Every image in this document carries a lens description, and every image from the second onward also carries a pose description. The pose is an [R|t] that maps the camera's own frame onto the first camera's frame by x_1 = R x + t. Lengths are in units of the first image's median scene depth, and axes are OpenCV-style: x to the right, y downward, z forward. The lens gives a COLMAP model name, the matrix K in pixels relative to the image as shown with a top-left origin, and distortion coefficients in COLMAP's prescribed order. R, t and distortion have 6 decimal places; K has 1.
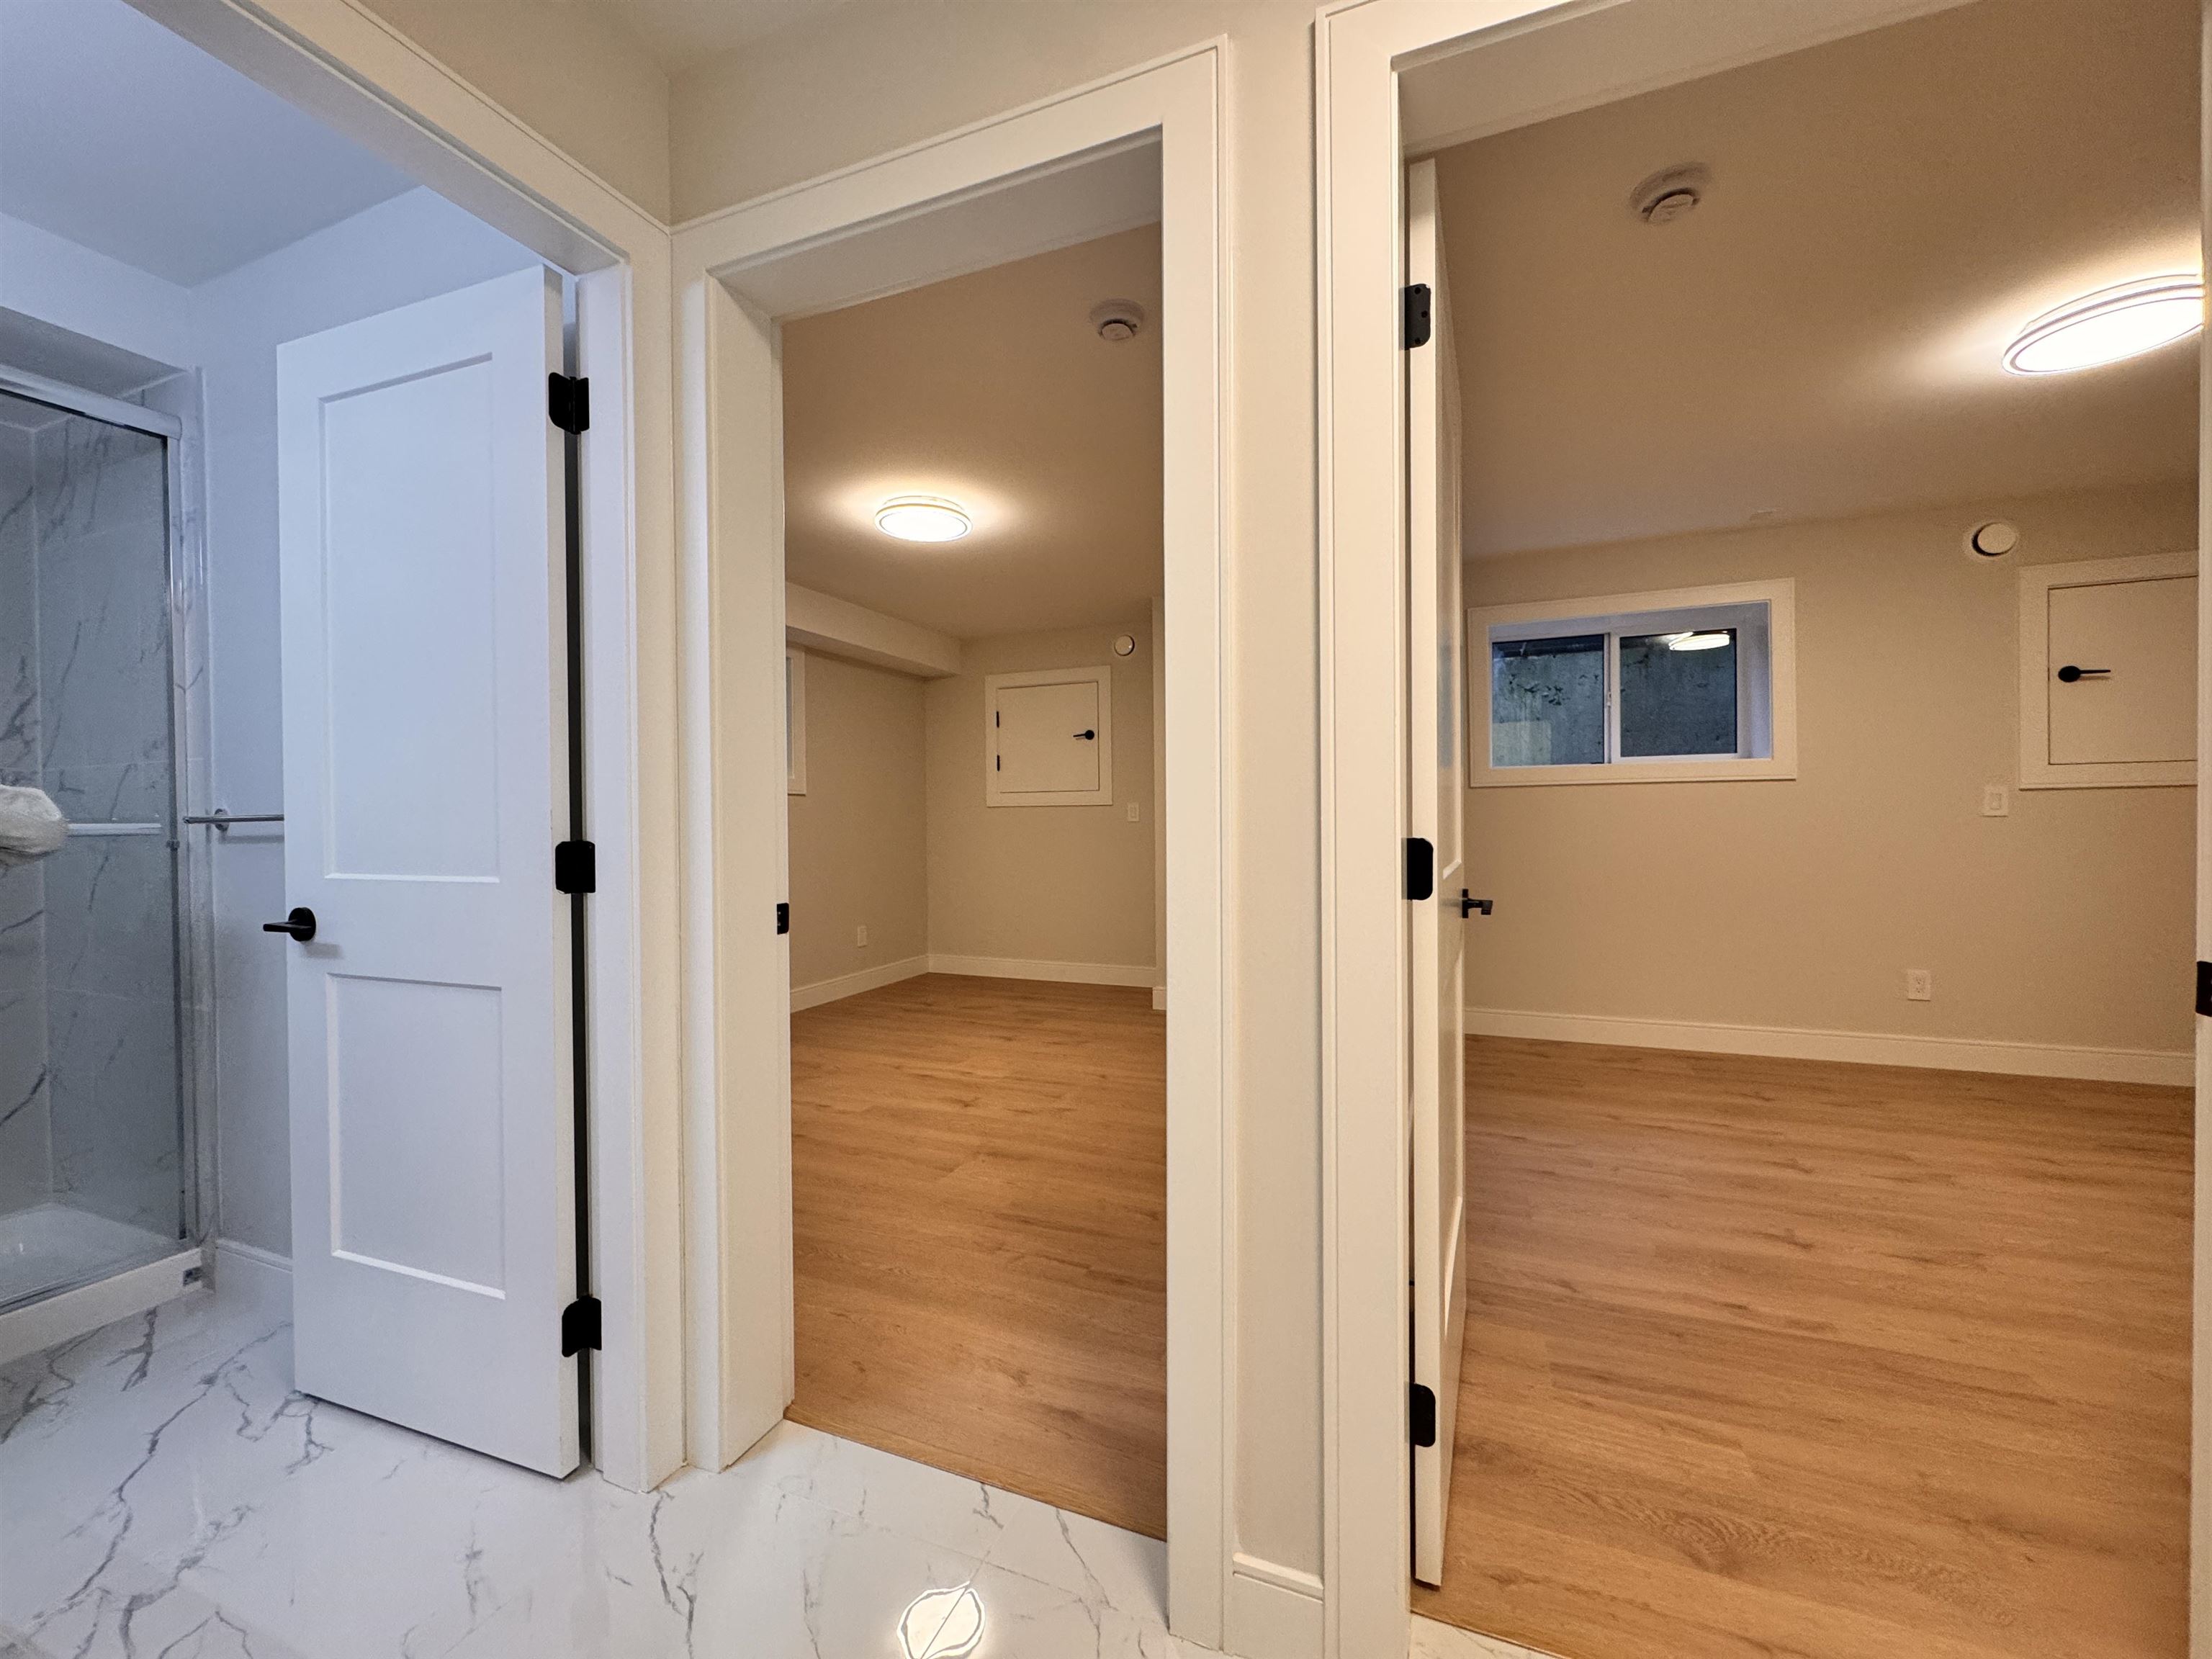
lens RADIAL K [[877.2, 0, 1102.0], [0, 877.2, 829.1], [0, 0, 1]] dist [-0.006306, -0.000009]
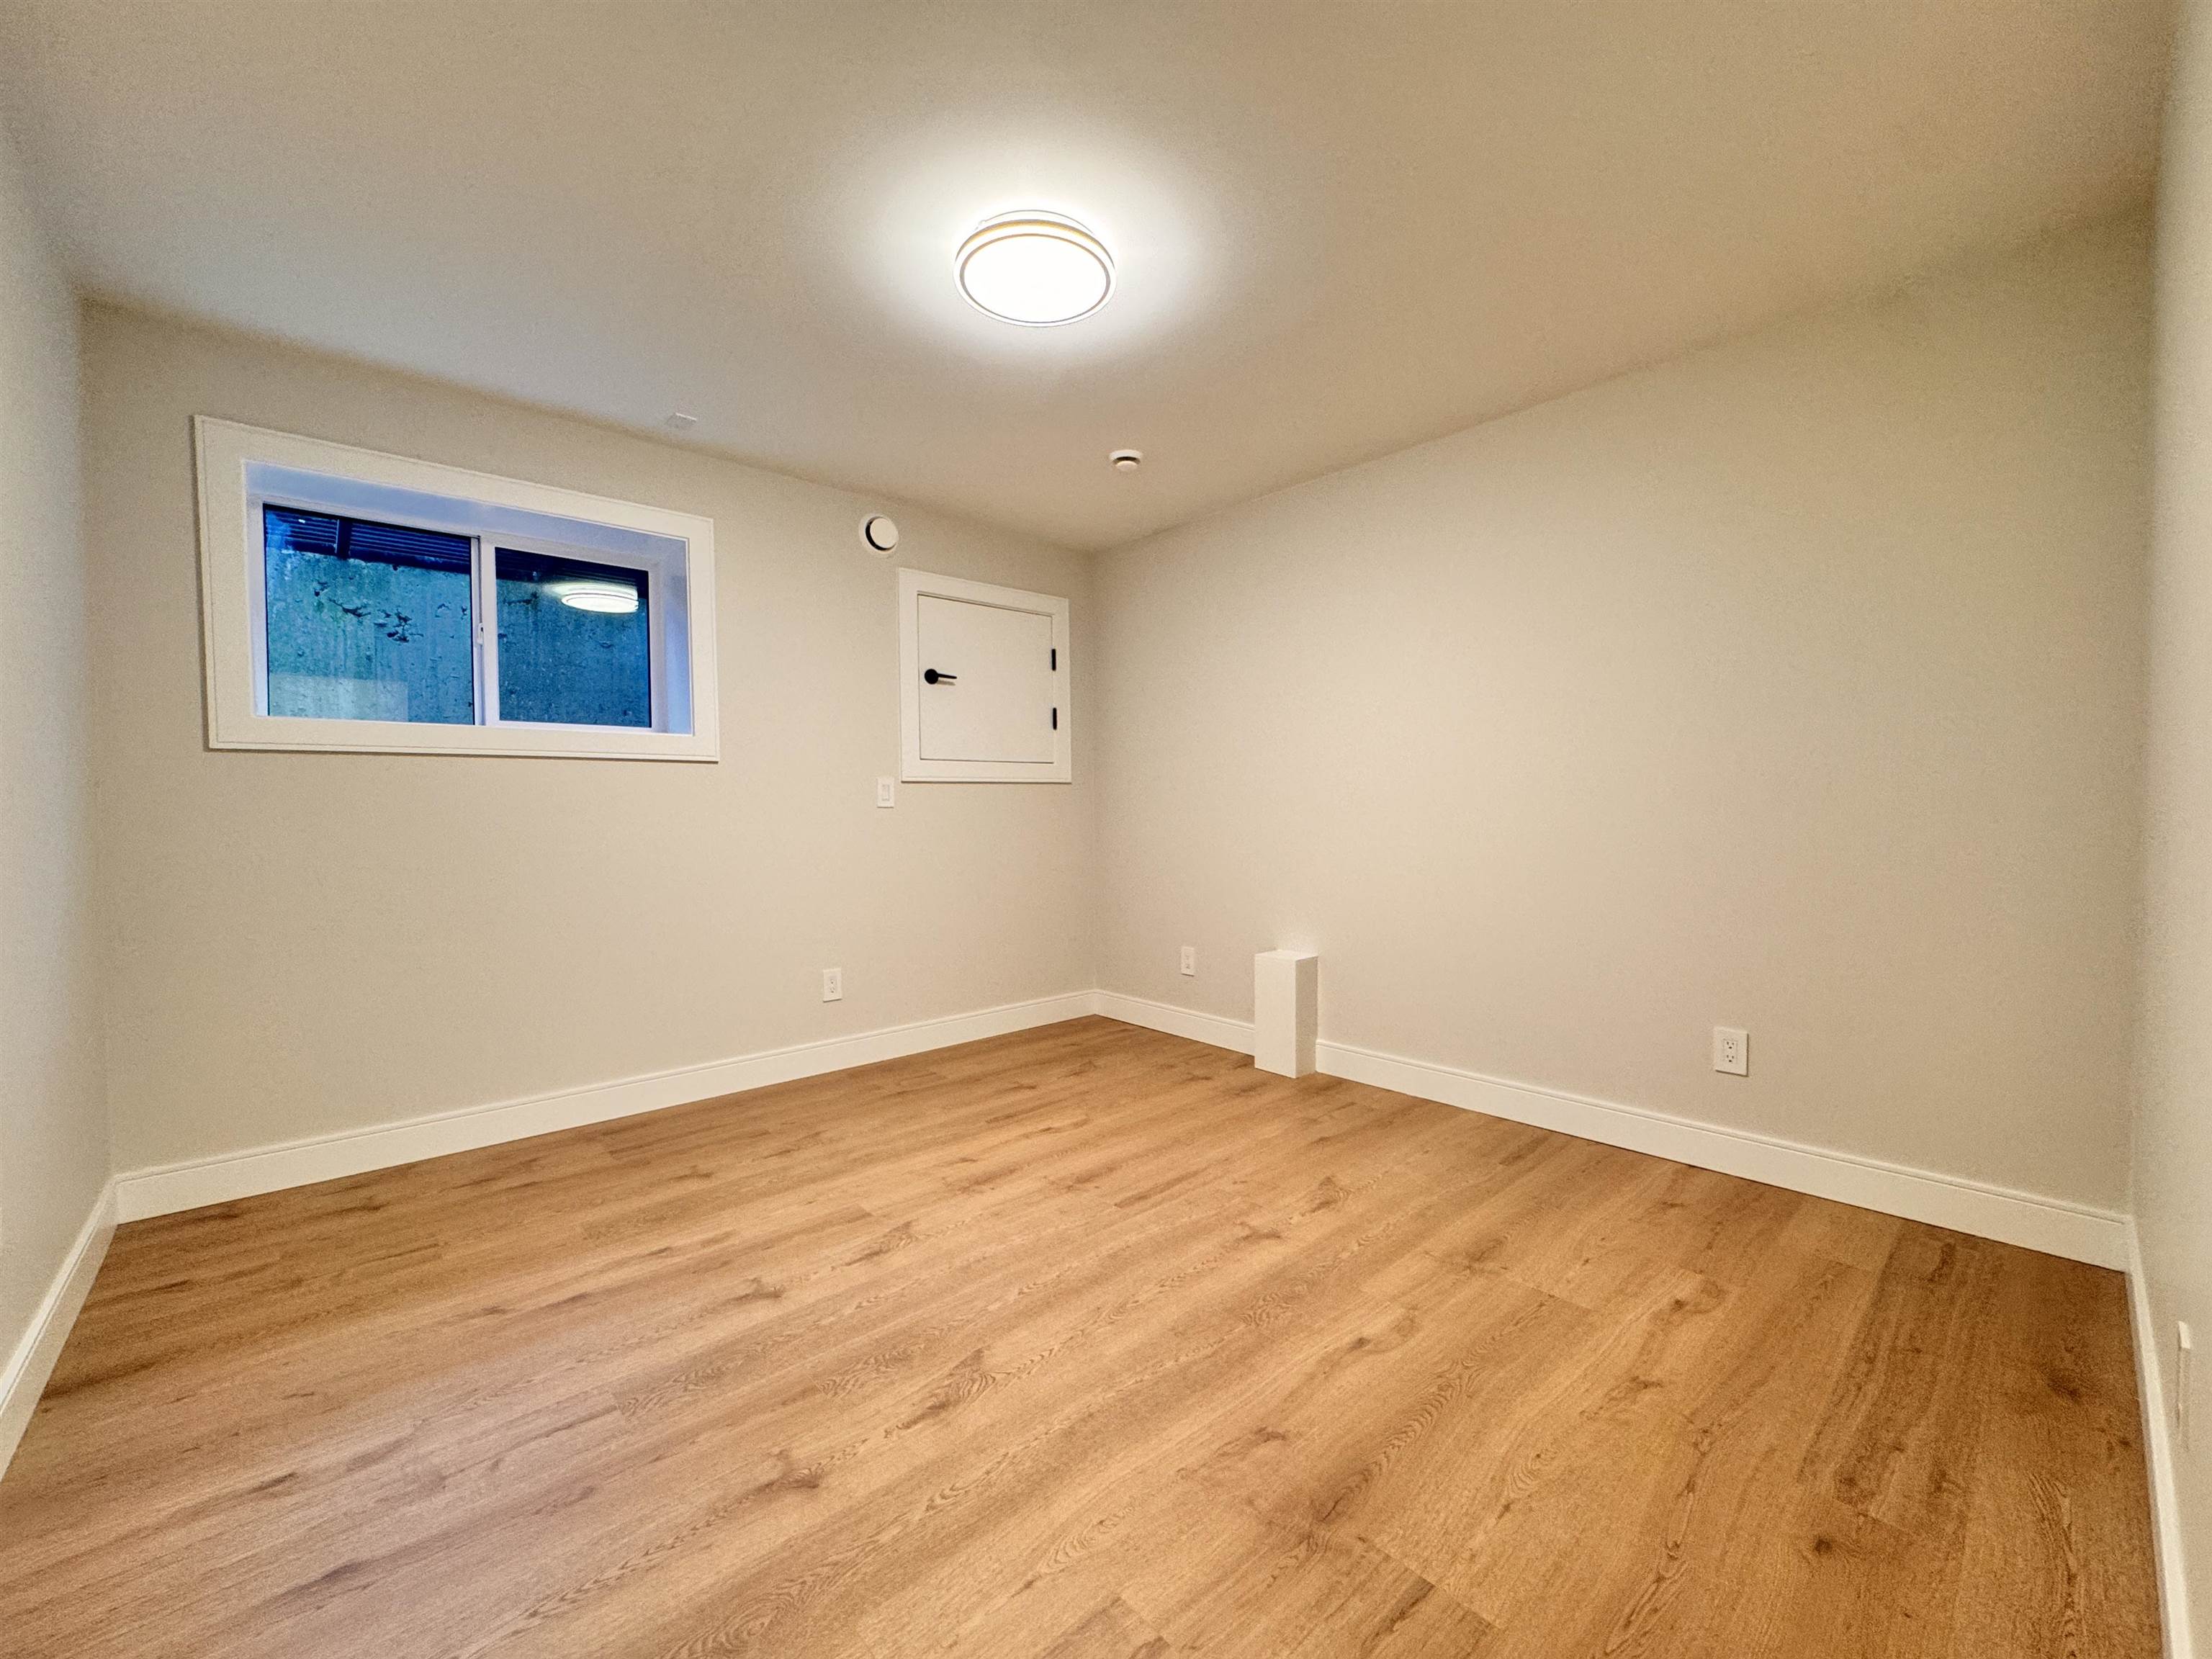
lens RADIAL K [[877.2, 0, 1102.0], [0, 877.2, 829.1], [0, 0, 1]] dist [-0.006306, -0.000009]
pose [[0.429489, -0.014058, 0.902963, 0.201066], [0.015413, 0.999847, 0.008235, 0.005951], [-0.902941, 0.010381, 0.429640, 0.319959]]
